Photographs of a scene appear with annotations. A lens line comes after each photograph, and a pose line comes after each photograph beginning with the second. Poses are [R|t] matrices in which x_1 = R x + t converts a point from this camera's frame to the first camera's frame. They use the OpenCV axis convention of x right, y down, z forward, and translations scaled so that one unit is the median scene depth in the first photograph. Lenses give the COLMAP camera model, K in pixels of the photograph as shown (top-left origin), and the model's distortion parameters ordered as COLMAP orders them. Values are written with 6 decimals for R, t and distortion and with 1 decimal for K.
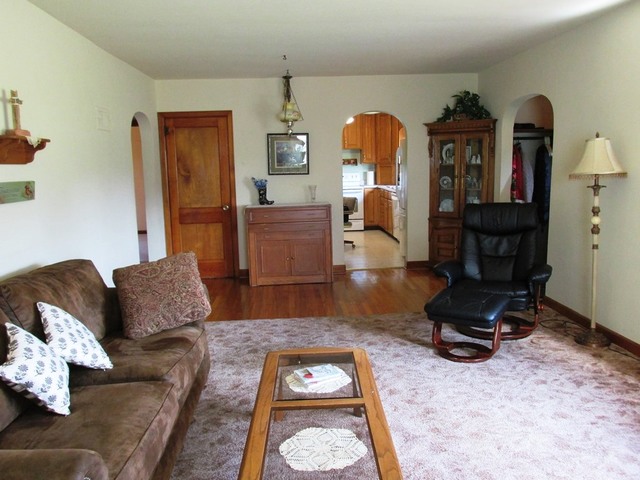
lens RADIAL K [[527.8, 0, 320.0], [0, 527.8, 240.0], [0, 0, 1]] dist [0.003197, 0.002548]
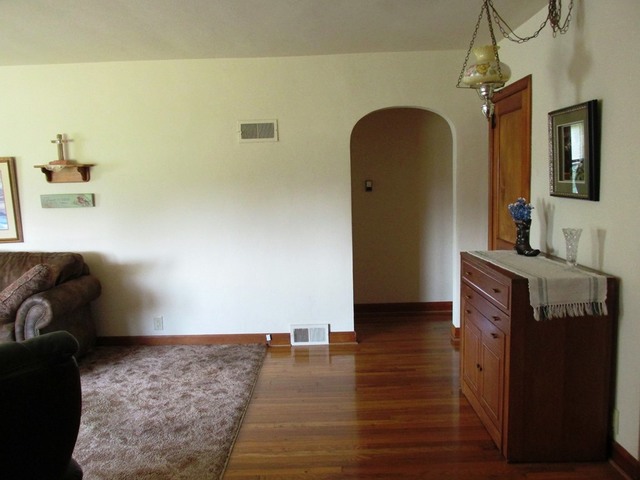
lens RADIAL K [[527.8, 0, 320.0], [0, 527.8, 240.0], [0, 0, 1]] dist [0.003197, 0.002548]
pose [[-0.052597, 0.144125, -0.988161, 0.608526], [-0.119263, 0.981542, 0.149507, -0.199527], [0.991469, 0.125714, -0.034438, 1.214866]]
